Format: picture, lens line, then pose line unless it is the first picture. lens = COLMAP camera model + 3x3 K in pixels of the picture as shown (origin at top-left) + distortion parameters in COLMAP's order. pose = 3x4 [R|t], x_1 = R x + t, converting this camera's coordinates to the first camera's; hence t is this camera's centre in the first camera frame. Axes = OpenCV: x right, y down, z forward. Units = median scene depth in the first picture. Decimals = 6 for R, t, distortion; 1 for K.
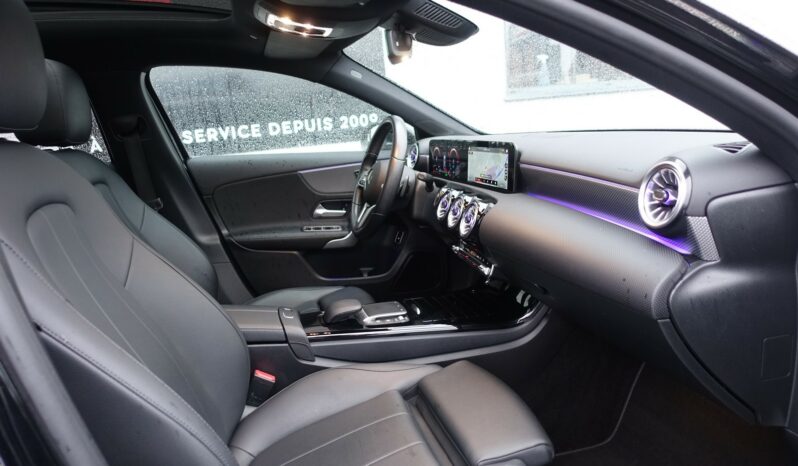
lens RADIAL K [[545.7, 0, 399.0], [0, 545.7, 233.0], [0, 0, 1]] dist [-0.005768, 0.001075]
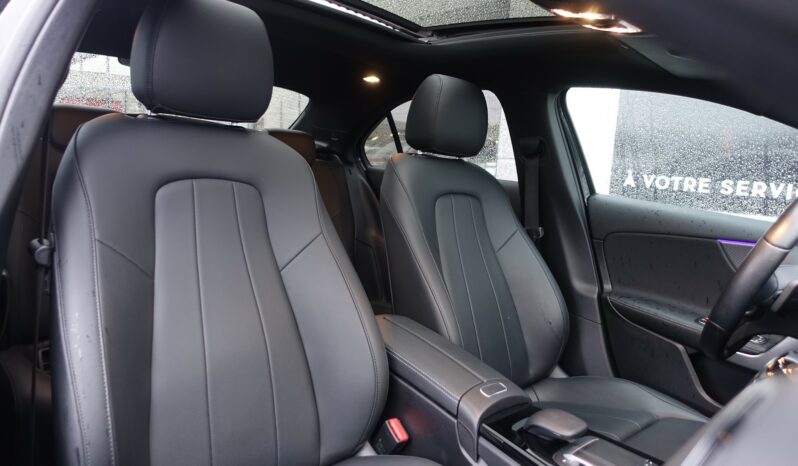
lens RADIAL K [[545.7, 0, 399.0], [0, 545.7, 233.0], [0, 0, 1]] dist [-0.005768, 0.001075]
pose [[0.458847, 0.230621, -0.858064, 0.232539], [-0.301855, 0.948750, 0.093579, -0.063619], [0.835669, 0.216072, 0.504945, 0.302441]]
